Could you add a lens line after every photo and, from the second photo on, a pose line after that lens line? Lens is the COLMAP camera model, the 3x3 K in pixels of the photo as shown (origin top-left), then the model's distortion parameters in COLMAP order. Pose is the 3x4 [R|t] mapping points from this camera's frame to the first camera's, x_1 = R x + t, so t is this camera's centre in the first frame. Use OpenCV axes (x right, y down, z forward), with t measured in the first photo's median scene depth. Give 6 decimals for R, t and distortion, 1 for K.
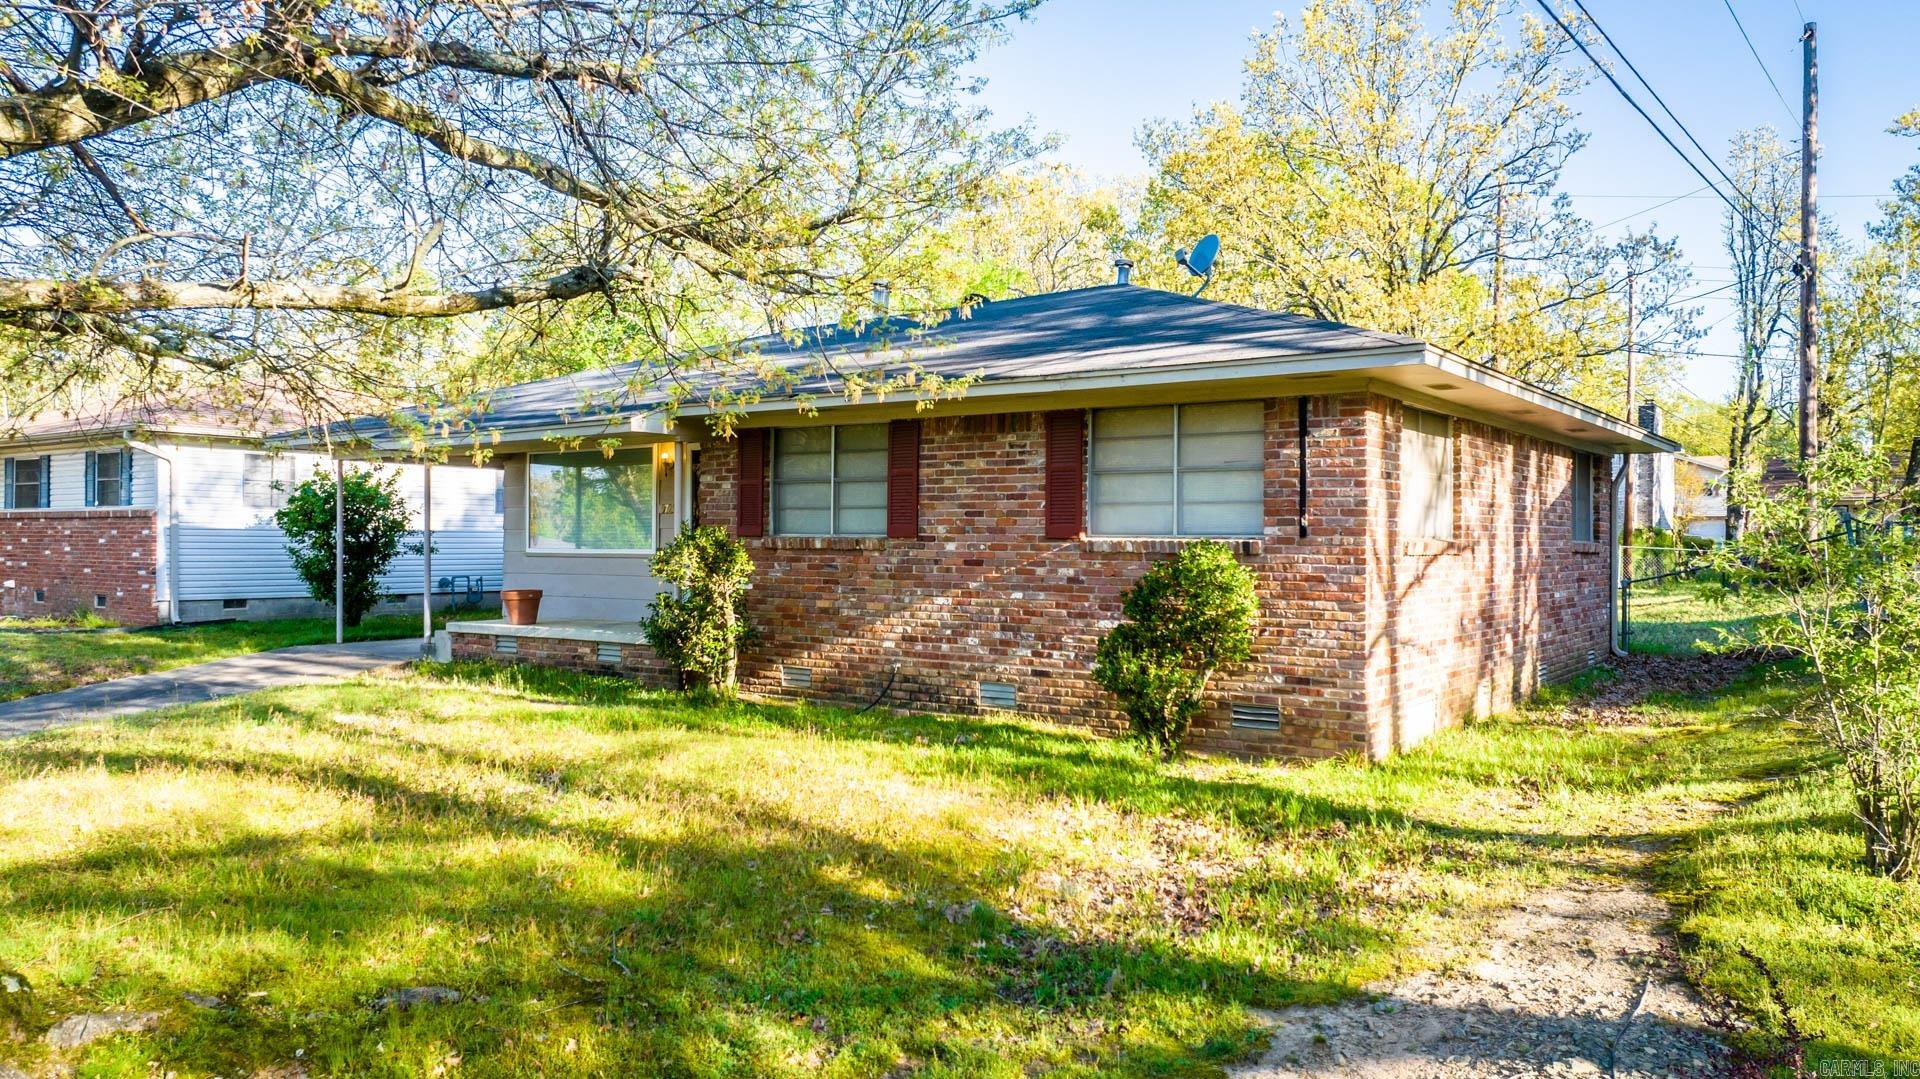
lens RADIAL K [[1335.4, 0, 960.0], [0, 1335.4, 539.5], [0, 0, 1]] dist [-0.031629, -0.002353]
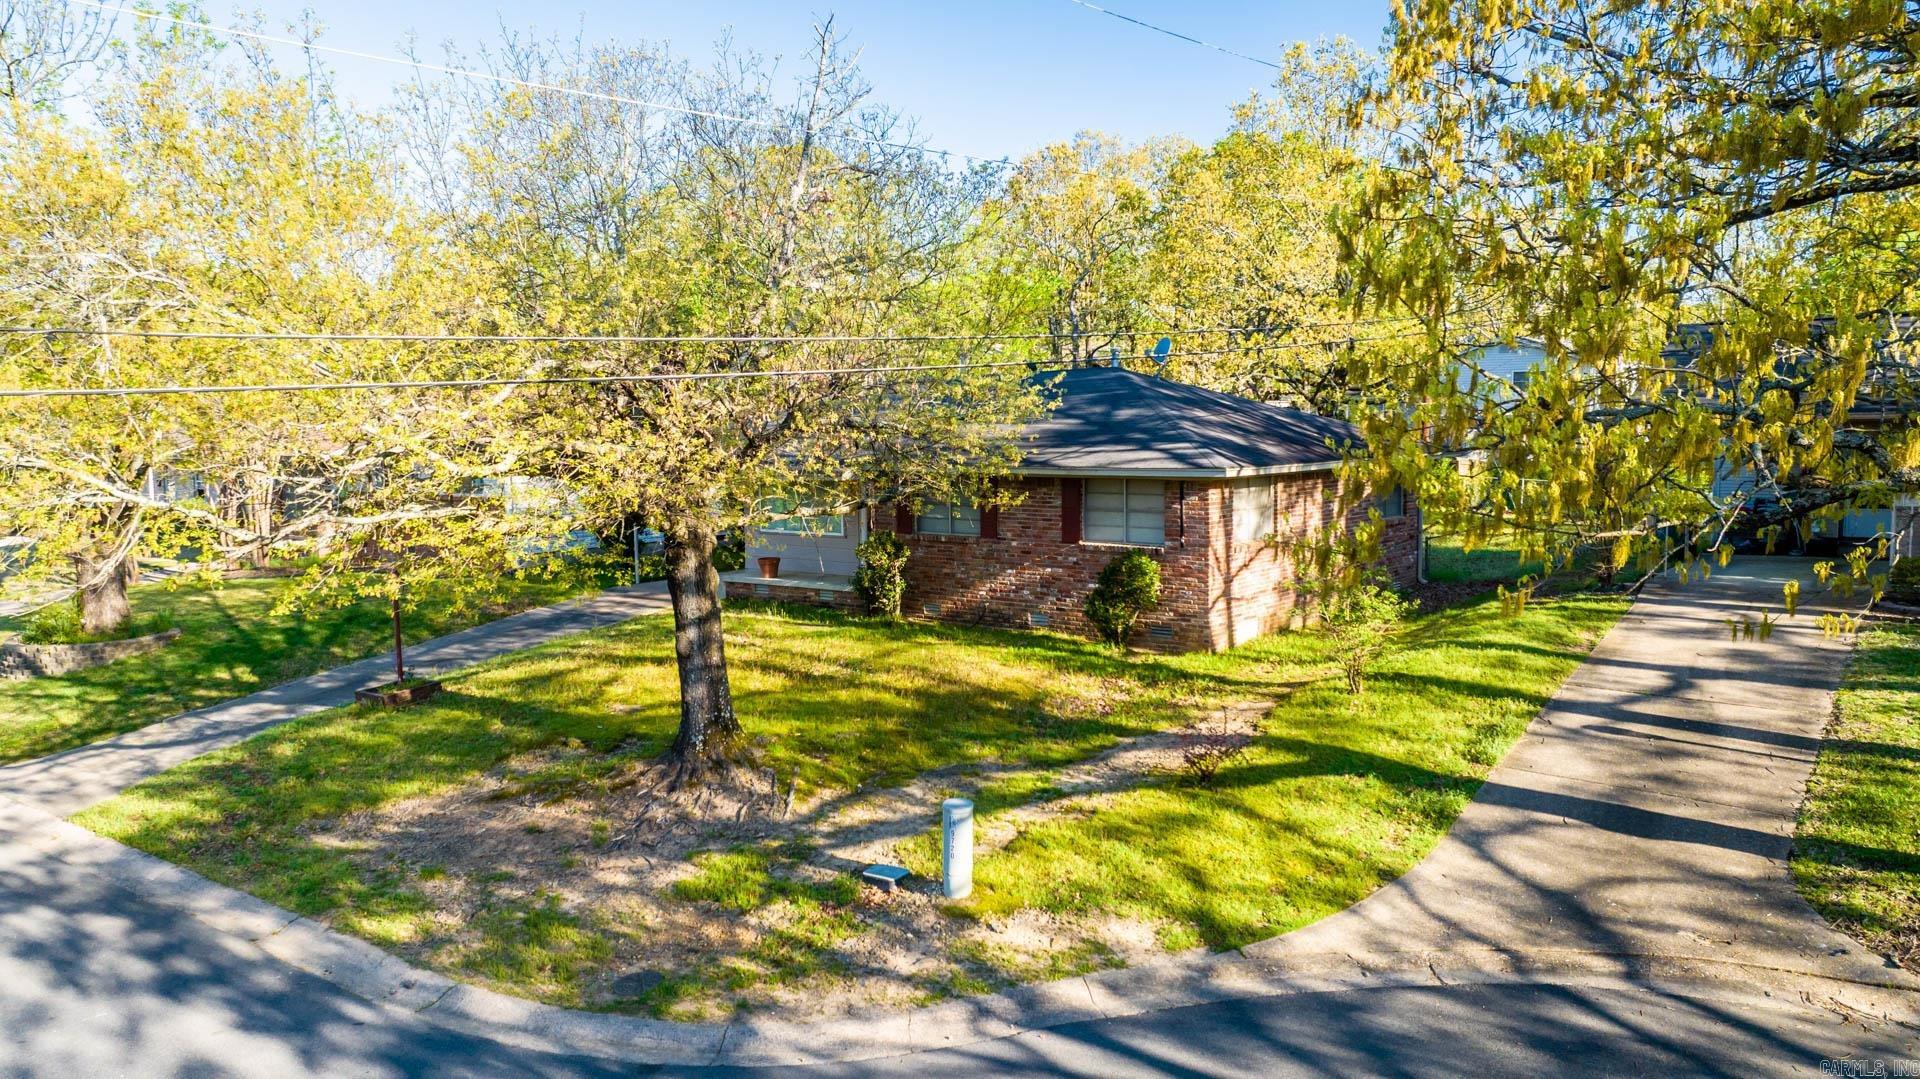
lens RADIAL K [[1335.4, 0, 960.0], [0, 1335.4, 539.5], [0, 0, 1]] dist [-0.031629, -0.002353]
pose [[0.999014, -0.012524, -0.042584, -0.003169], [0.016143, 0.996188, 0.085731, -0.172623], [0.041348, -0.086334, 0.995408, -0.955499]]
